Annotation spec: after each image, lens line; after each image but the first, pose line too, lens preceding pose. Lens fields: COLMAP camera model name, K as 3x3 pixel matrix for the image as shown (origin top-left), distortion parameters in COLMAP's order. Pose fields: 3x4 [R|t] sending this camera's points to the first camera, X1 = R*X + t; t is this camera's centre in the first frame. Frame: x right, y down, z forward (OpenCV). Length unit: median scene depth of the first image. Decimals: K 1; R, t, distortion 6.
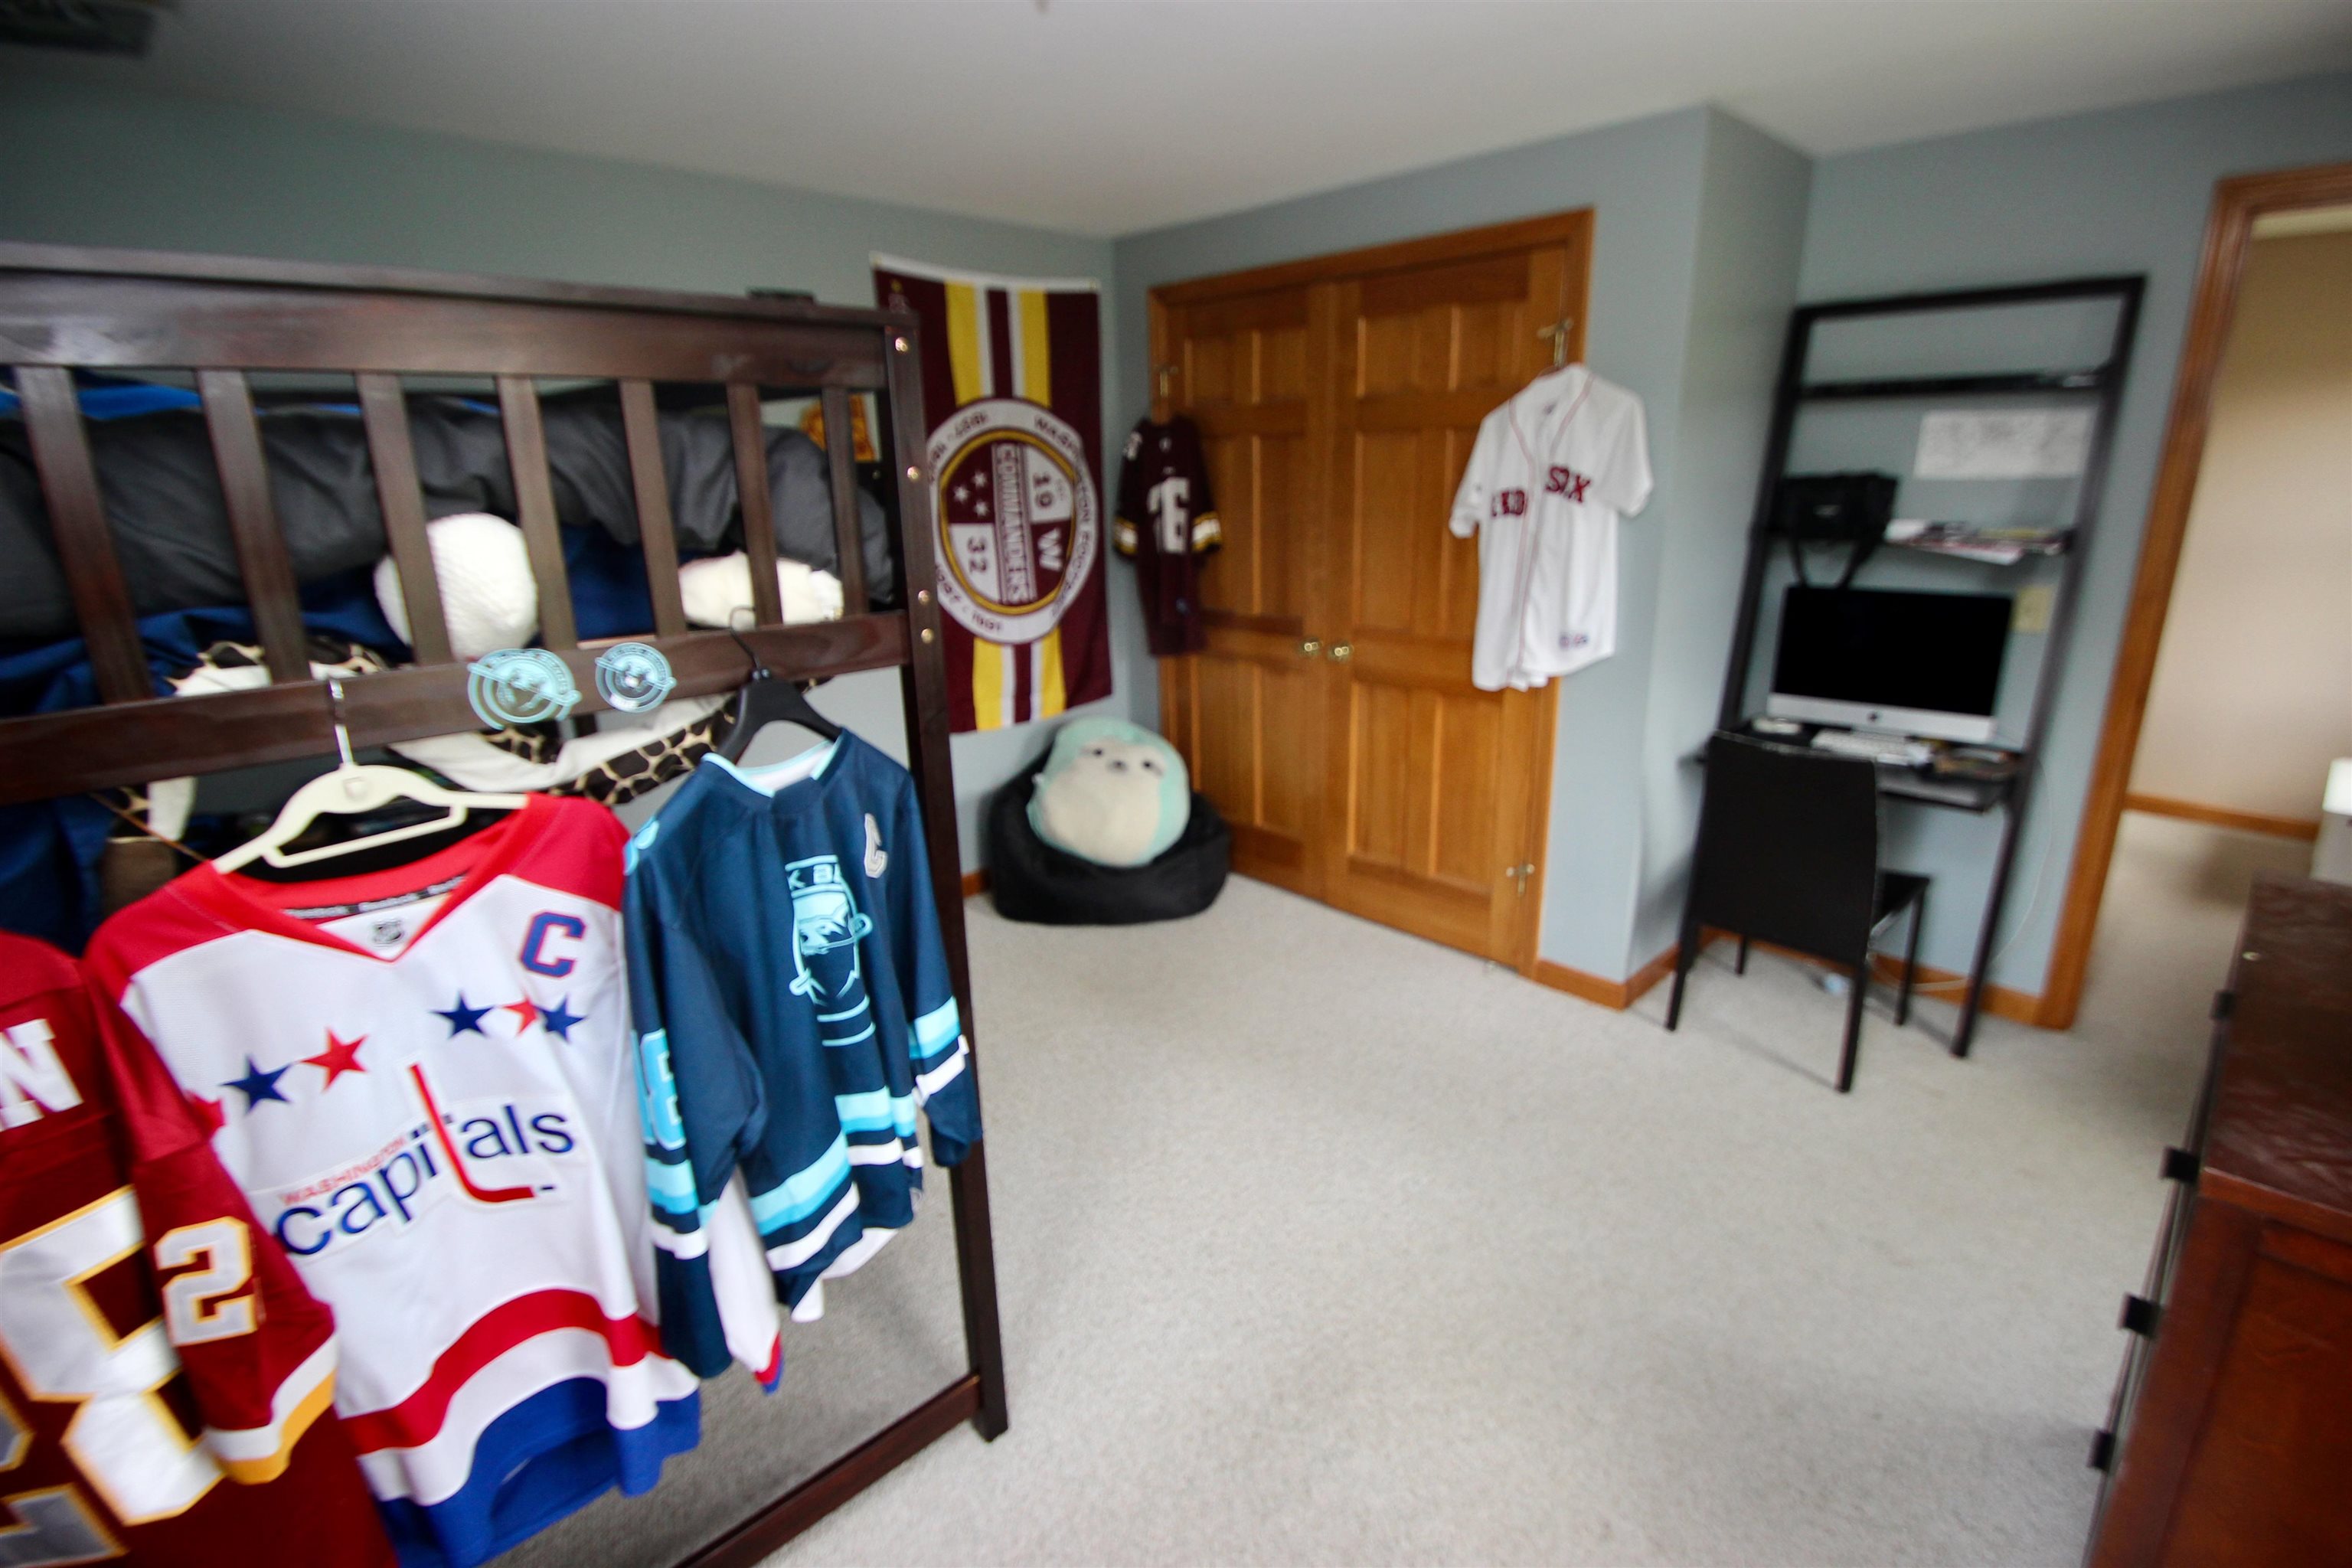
lens RADIAL K [[1110.6, 0, 1181.2], [0, 1110.6, 781.7], [0, 0, 1]] dist [0.008534, -0.017400]
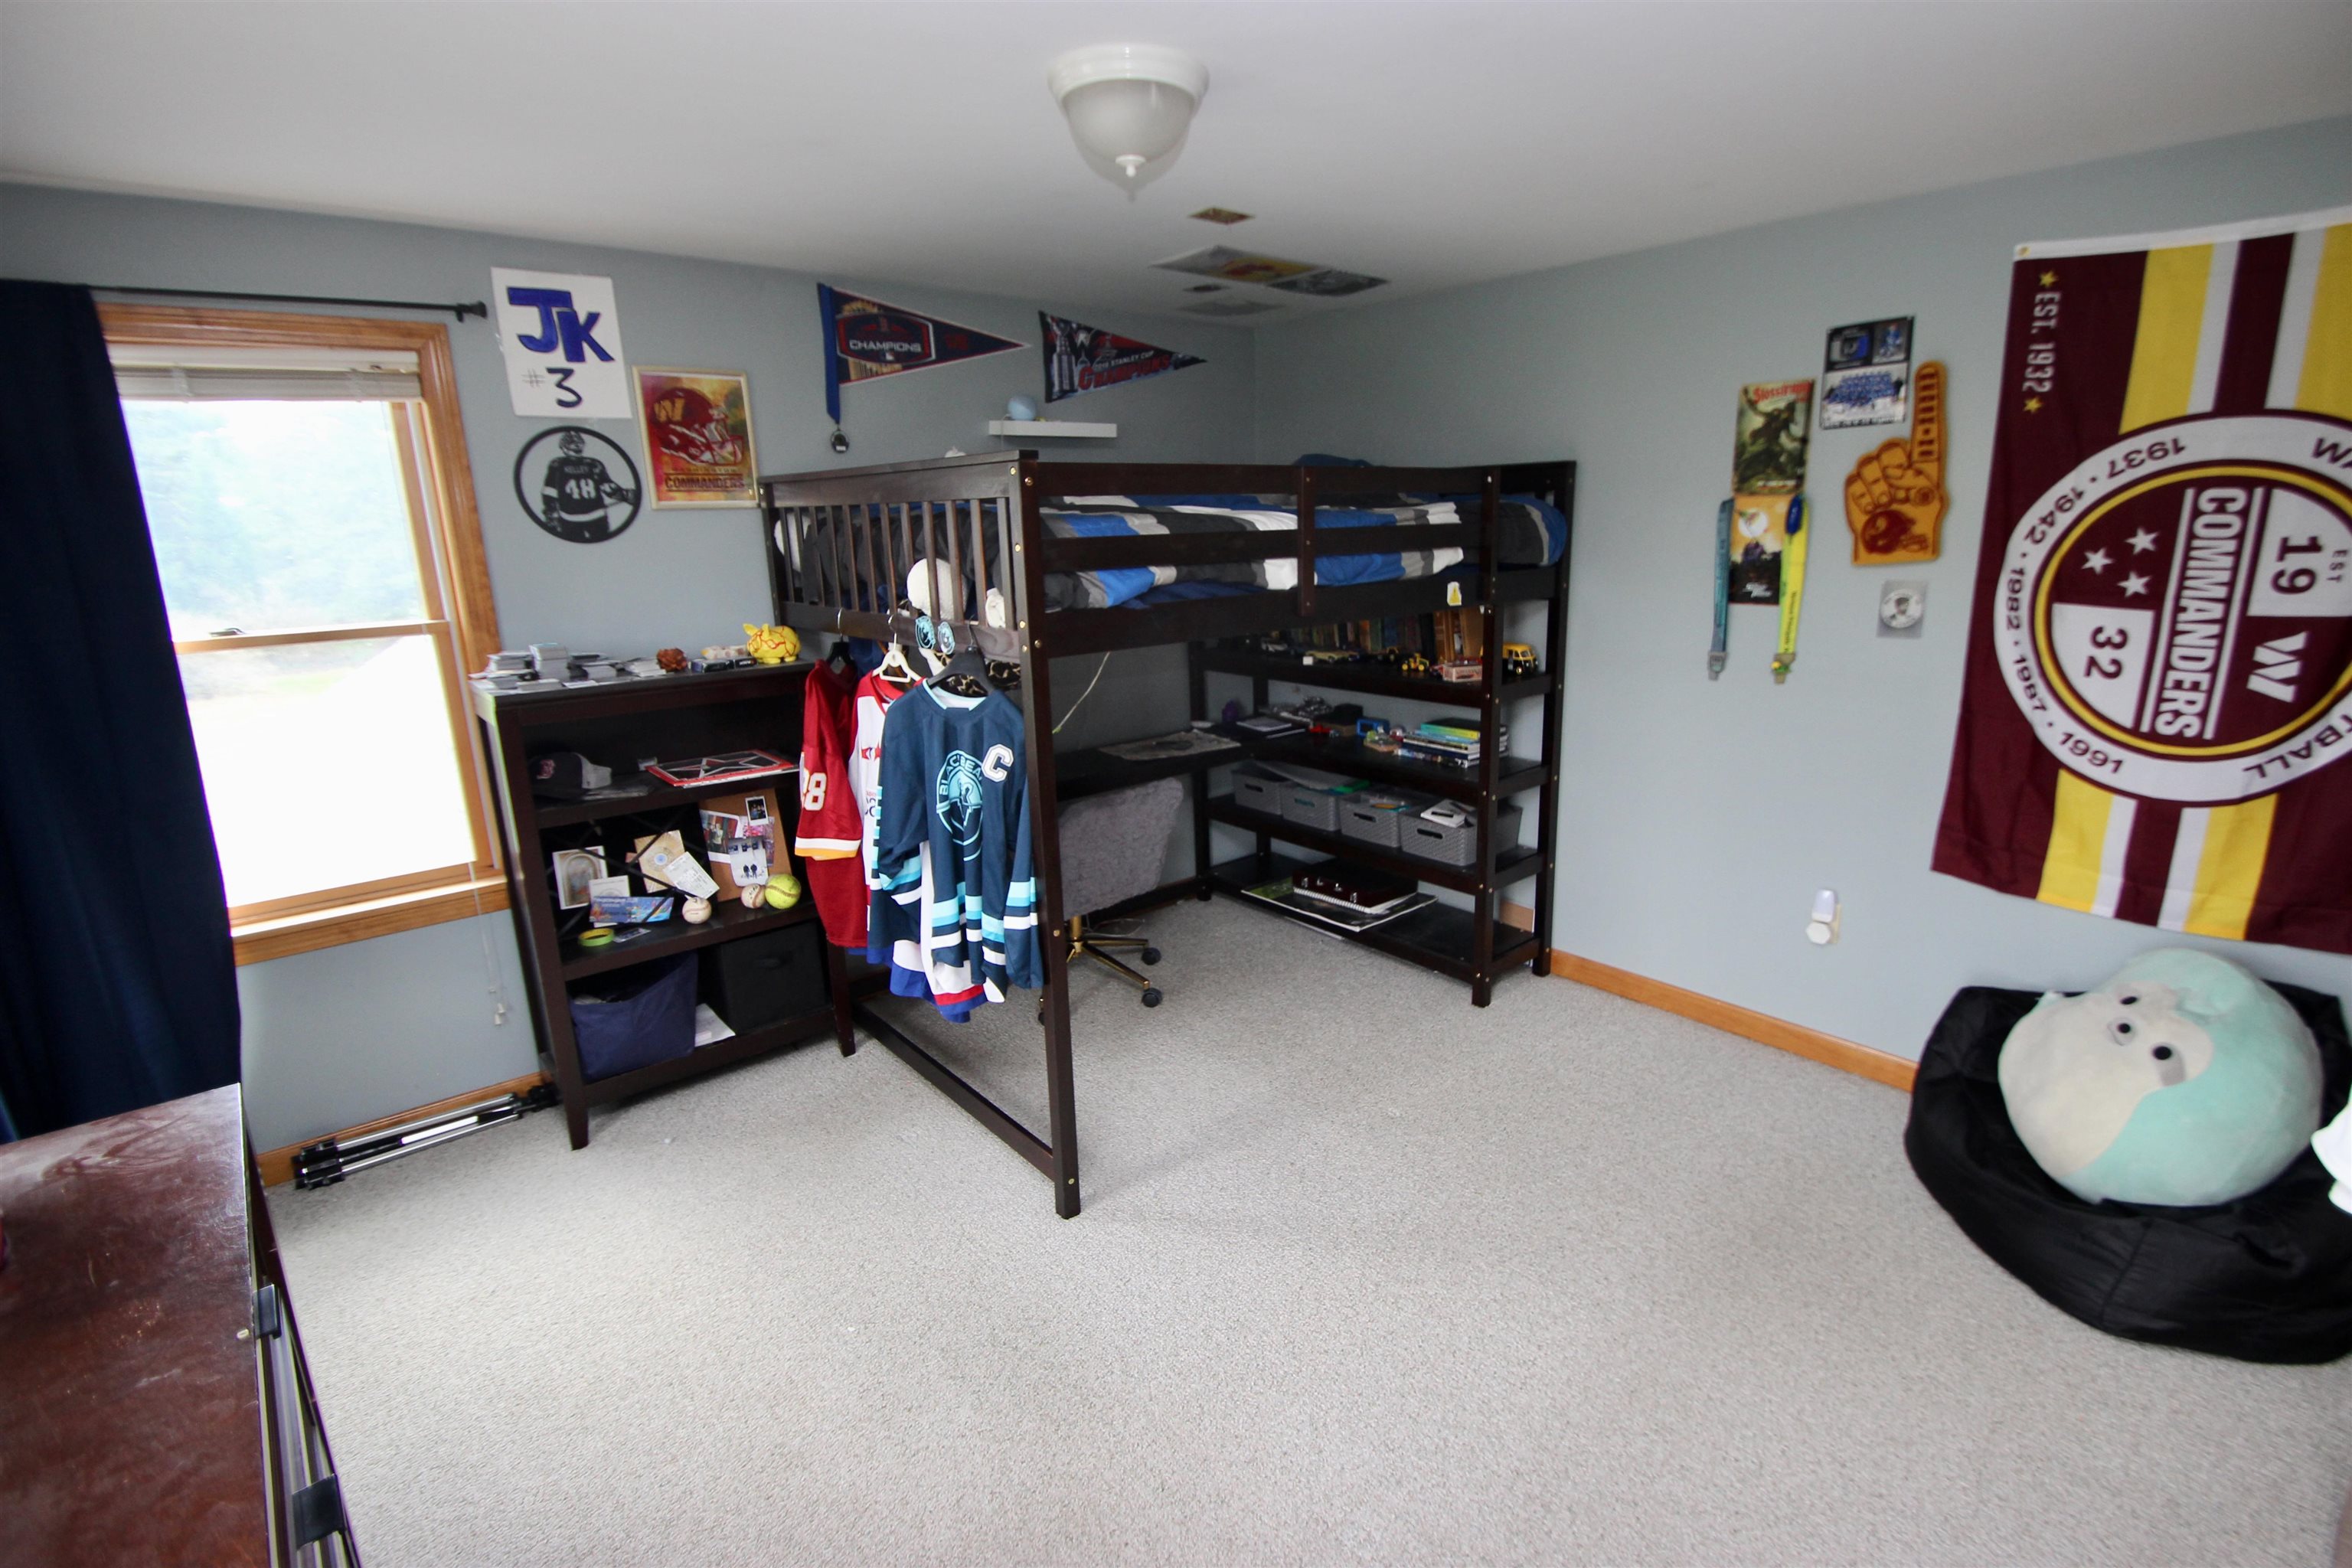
lens RADIAL K [[1110.6, 0, 1181.2], [0, 1110.6, 781.7], [0, 0, 1]] dist [0.008534, -0.017400]
pose [[-0.080432, 0.252049, -0.964366, 0.514334], [-0.252357, 0.930830, 0.264331, -0.165870], [0.964286, 0.264625, -0.011262, 0.489784]]
